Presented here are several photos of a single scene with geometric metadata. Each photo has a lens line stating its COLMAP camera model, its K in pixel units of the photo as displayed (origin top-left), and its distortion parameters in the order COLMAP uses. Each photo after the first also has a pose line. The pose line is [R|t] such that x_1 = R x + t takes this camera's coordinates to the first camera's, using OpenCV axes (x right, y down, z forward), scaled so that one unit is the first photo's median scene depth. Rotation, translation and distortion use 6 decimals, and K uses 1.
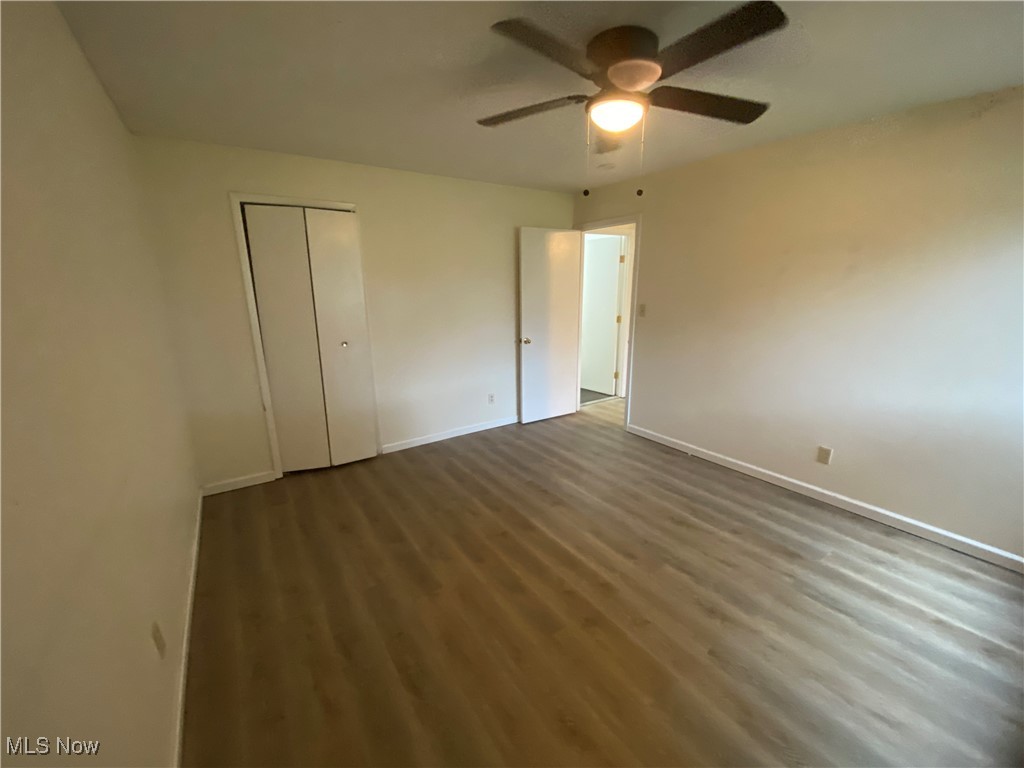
lens RADIAL K [[410.3, 0, 512.0], [0, 410.3, 384.0], [0, 0, 1]] dist [0.011851, -0.022139]
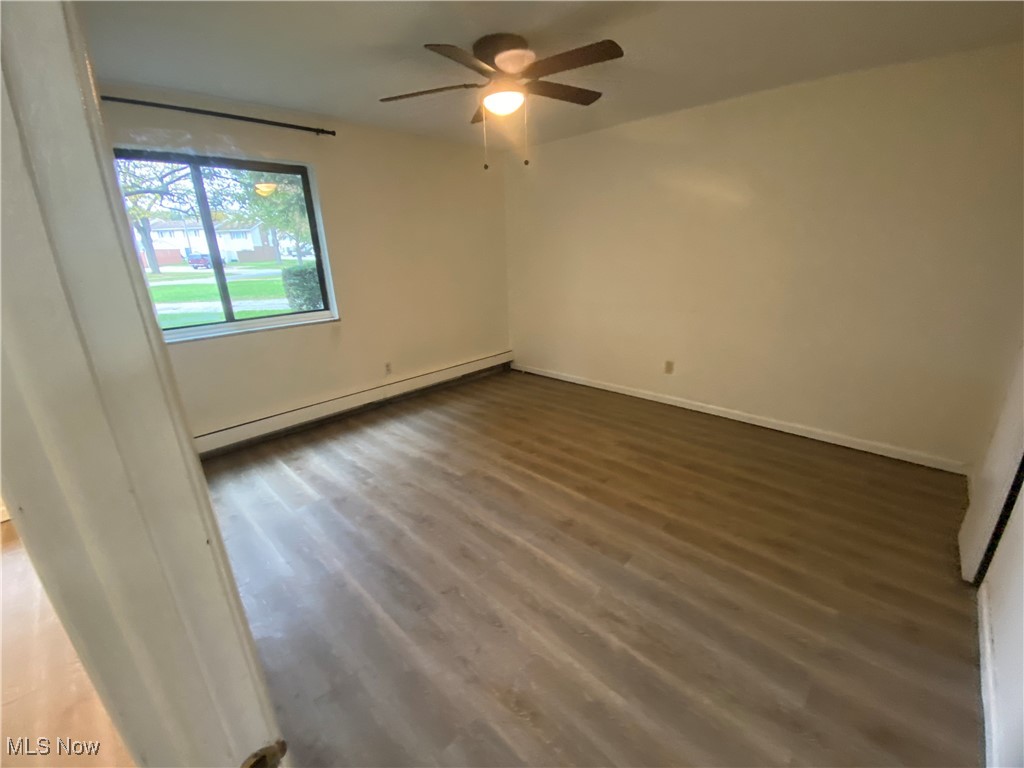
lens RADIAL K [[414.4, 0, 512.0], [0, 414.4, 384.0], [0, 0, 1]] dist [0.013431, 0.000026]
pose [[-0.977328, 0.103261, -0.184842, 0.423467], [-0.009617, 0.850461, 0.525950, -0.447341], [0.211511, 0.515804, -0.830186, 1.911822]]
